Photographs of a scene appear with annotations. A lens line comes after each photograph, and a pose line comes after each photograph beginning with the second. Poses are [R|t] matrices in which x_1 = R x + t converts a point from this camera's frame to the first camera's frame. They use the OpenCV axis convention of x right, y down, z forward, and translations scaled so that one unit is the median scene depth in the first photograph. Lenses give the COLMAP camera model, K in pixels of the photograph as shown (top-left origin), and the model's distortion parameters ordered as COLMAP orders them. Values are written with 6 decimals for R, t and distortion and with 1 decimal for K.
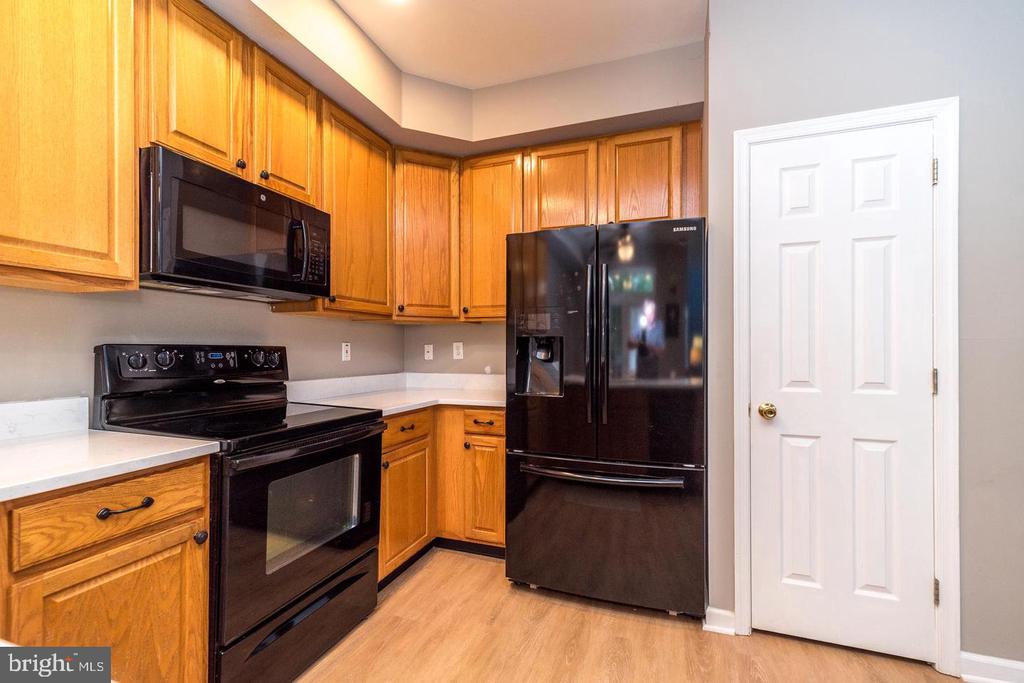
lens RADIAL K [[446.4, 0, 507.7], [0, 446.4, 348.9], [0, 0, 1]] dist [0.001858, 0.000725]
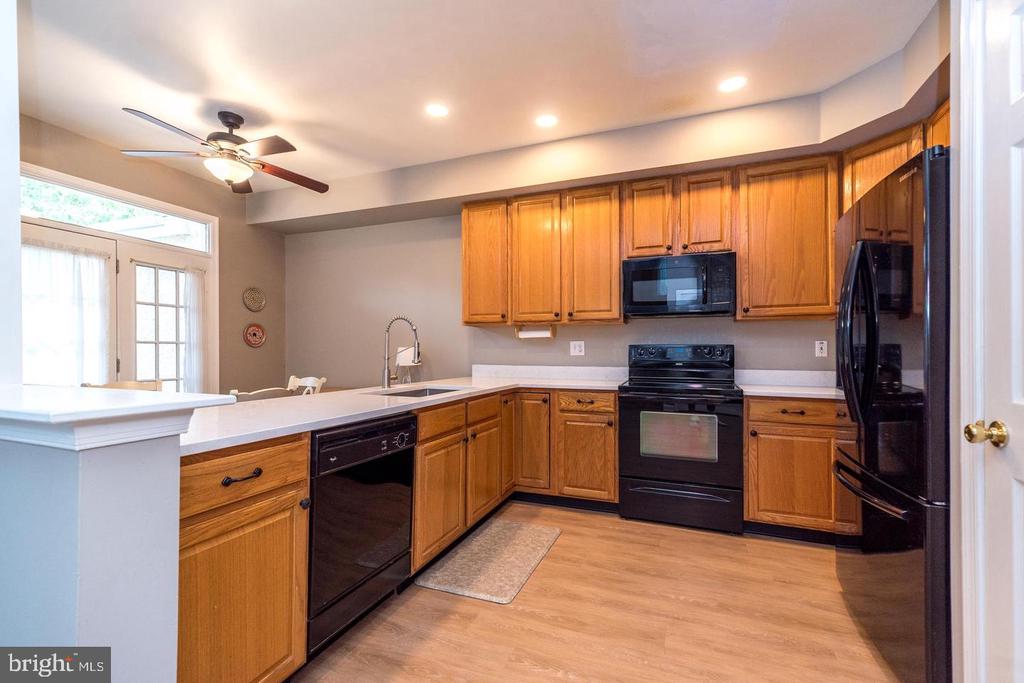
lens RADIAL K [[446.4, 0, 507.8], [0, 446.4, 350.4], [0, 0, 1]] dist [0.001858, 0.000725]
pose [[-0.042001, -0.008644, -0.999080, 1.192403], [-0.000294, 0.999963, -0.008640, 0.030971], [0.999118, -0.000069, -0.042002, 0.368263]]
